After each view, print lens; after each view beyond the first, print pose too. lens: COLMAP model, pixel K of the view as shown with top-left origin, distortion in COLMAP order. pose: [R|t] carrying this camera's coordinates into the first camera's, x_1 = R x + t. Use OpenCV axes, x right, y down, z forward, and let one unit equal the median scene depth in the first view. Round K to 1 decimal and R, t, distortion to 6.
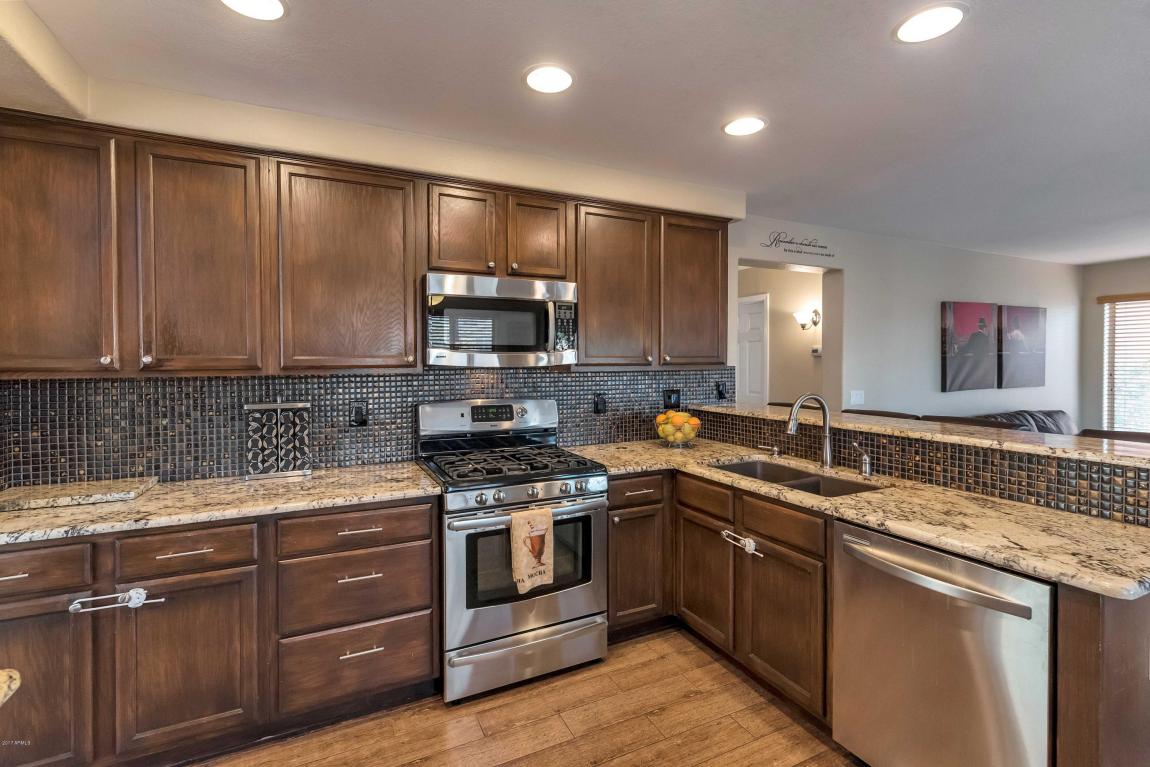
lens RADIAL K [[533.2, 0, 569.5], [0, 533.2, 377.4], [0, 0, 1]] dist [-0.000744, -0.000088]
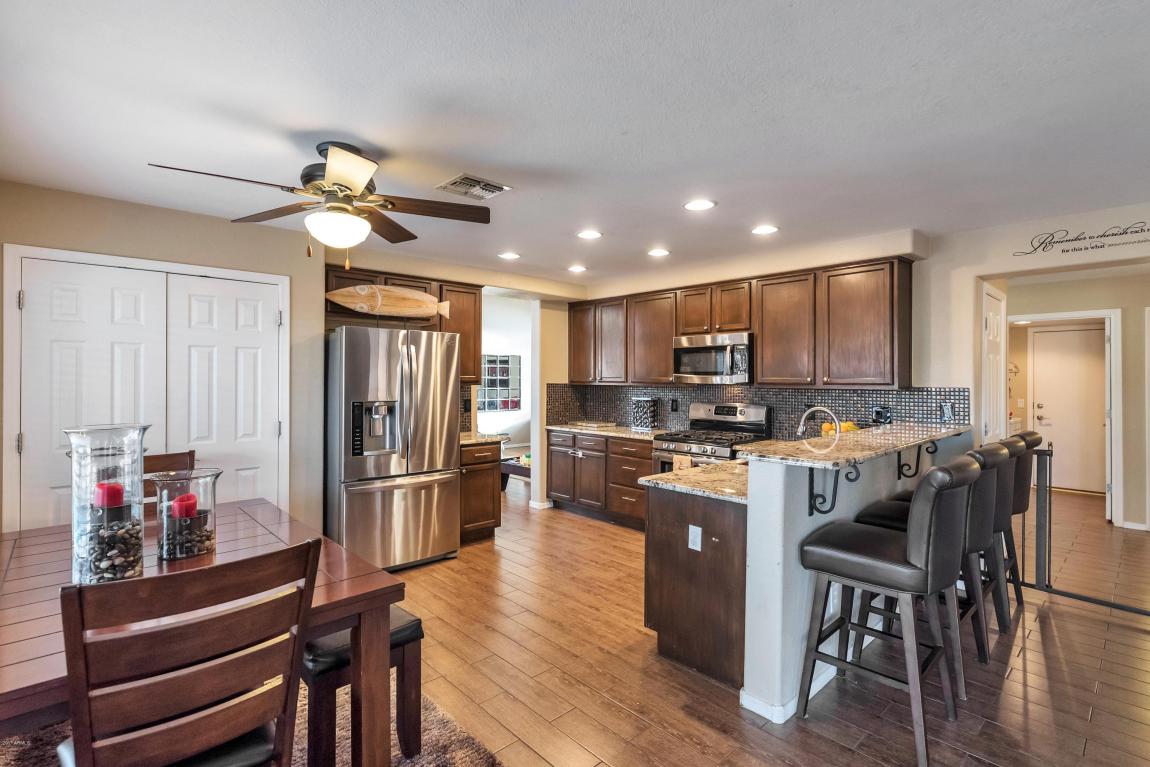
lens RADIAL K [[533.2, 0, 569.5], [0, 533.2, 377.4], [0, 0, 1]] dist [-0.000744, -0.000088]
pose [[0.276154, 0.001394, -0.961112, 1.396952], [-0.028616, 0.999568, -0.006773, -0.015035], [0.960687, 0.029374, 0.276074, 0.030273]]
